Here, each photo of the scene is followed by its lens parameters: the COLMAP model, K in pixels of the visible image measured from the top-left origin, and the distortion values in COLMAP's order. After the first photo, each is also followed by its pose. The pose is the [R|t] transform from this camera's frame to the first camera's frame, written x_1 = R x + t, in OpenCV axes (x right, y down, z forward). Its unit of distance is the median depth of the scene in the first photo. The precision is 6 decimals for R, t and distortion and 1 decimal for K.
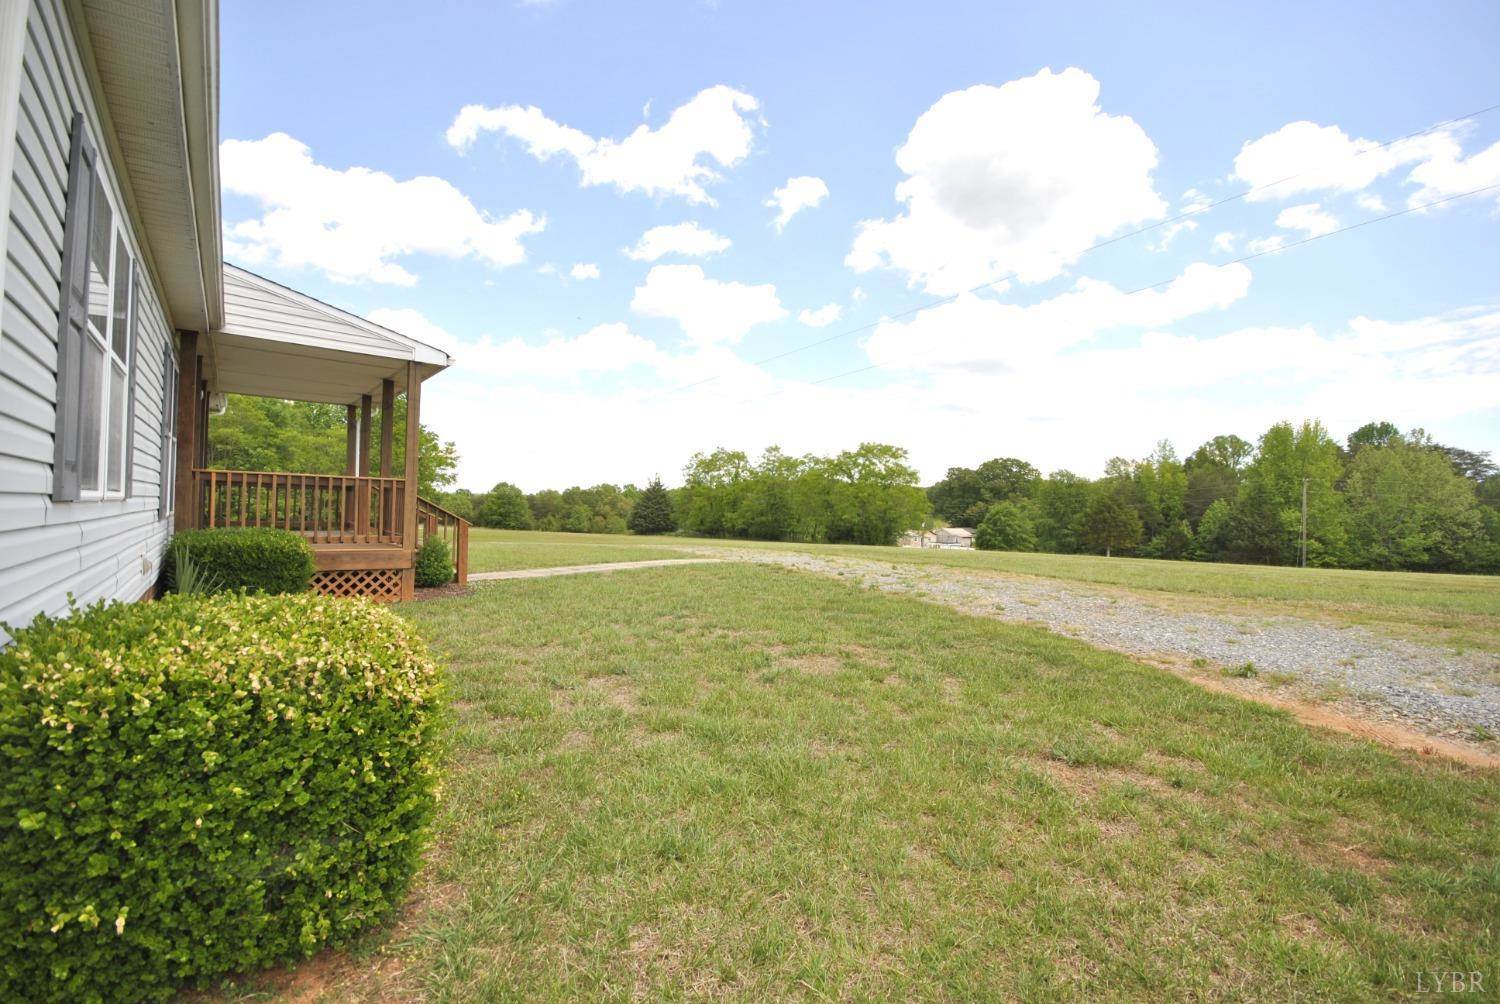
lens RADIAL K [[669.9, 0, 758.7], [0, 669.9, 499.3], [0, 0, 1]] dist [0.015339, -0.013497]
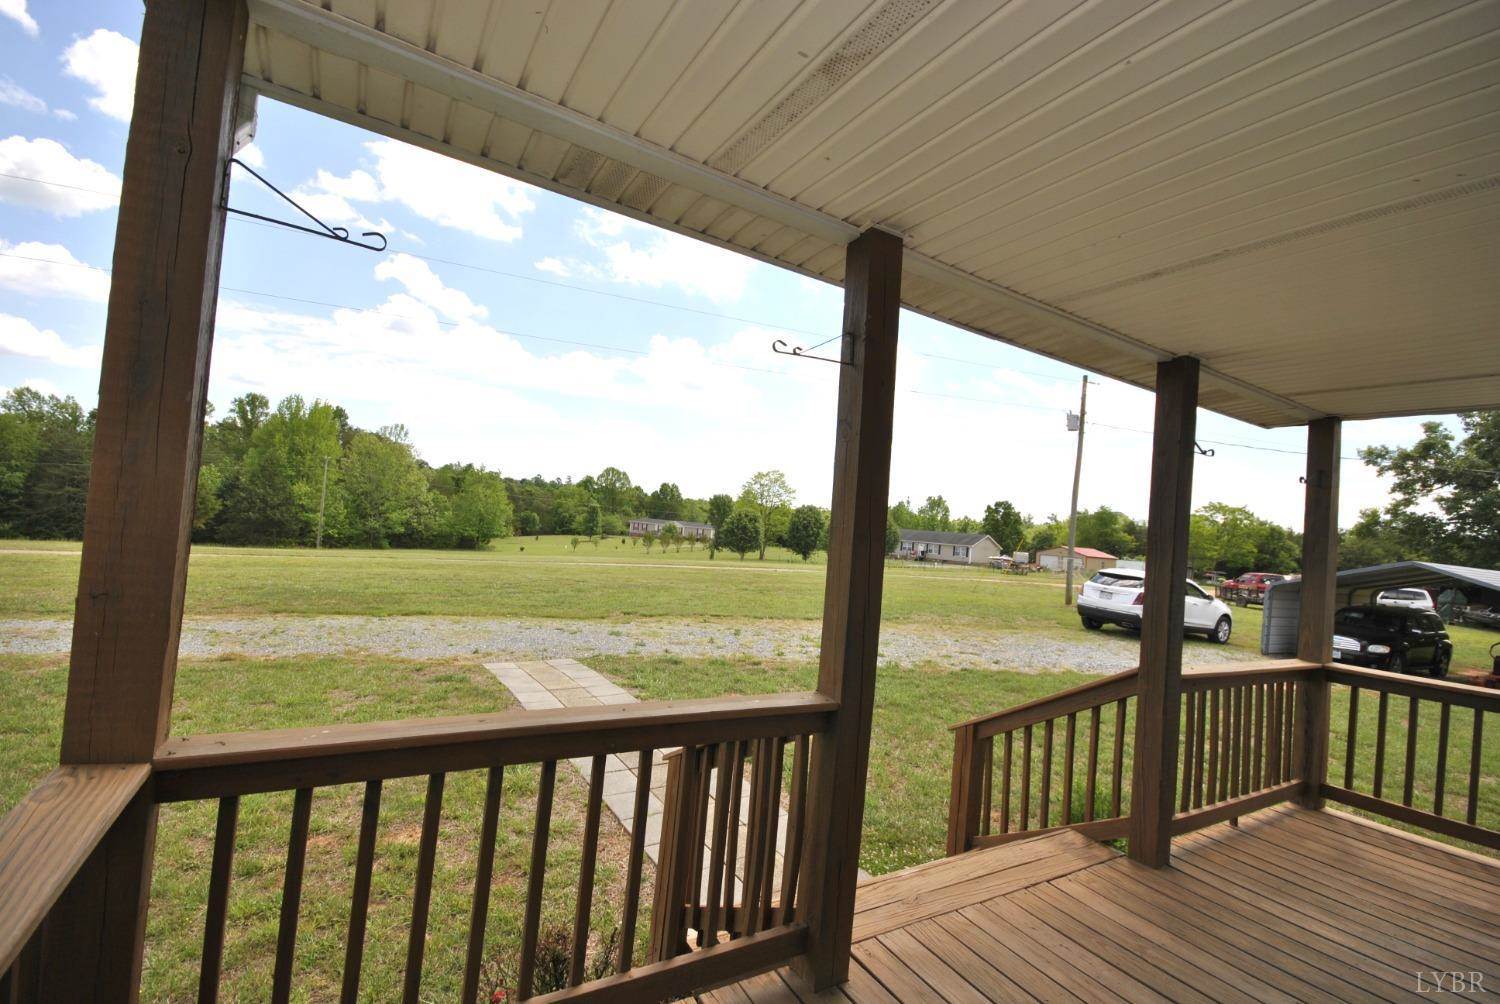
lens RADIAL K [[669.9, 0, 752.1], [0, 669.9, 507.0], [0, 0, 1]] dist [0.015339, -0.013497]
pose [[0.124187, 0.013981, 0.992160, -0.134689], [-0.095029, 0.995472, -0.002133, -0.011534], [-0.987698, -0.094019, 0.124953, 0.169869]]
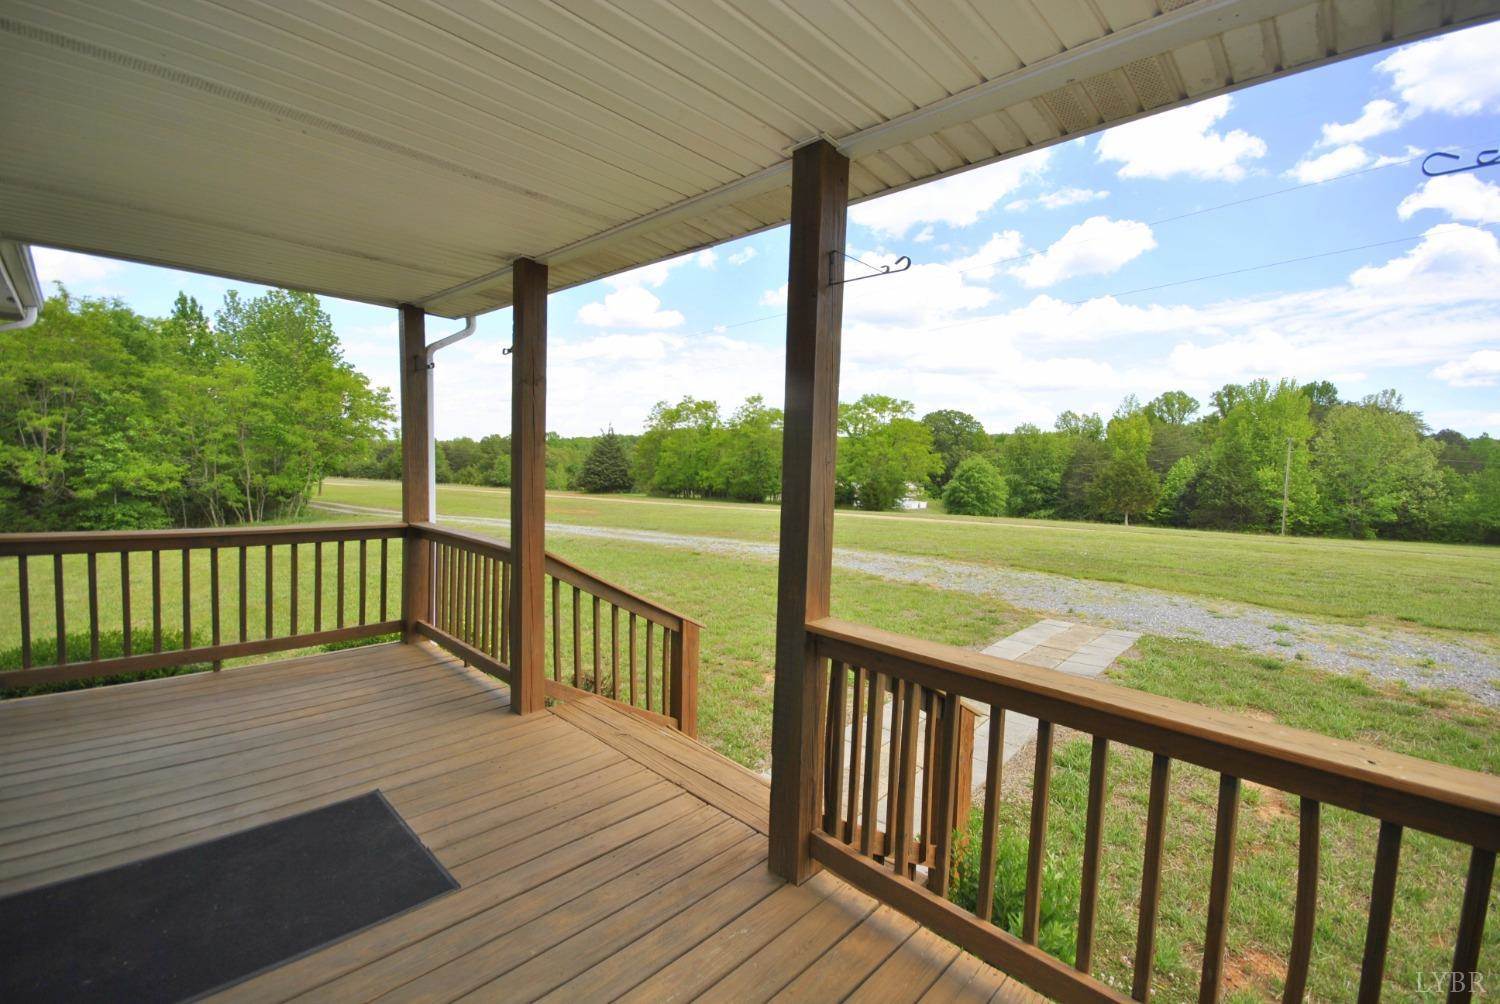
lens RADIAL K [[669.9, 0, 760.7], [0, 669.9, 493.3], [0, 0, 1]] dist [0.015339, -0.013497]
pose [[0.991536, -0.001802, 0.129816, -0.077263], [-0.007241, 0.997579, 0.069160, -0.011031], [-0.129626, -0.069515, 0.989123, 0.097938]]
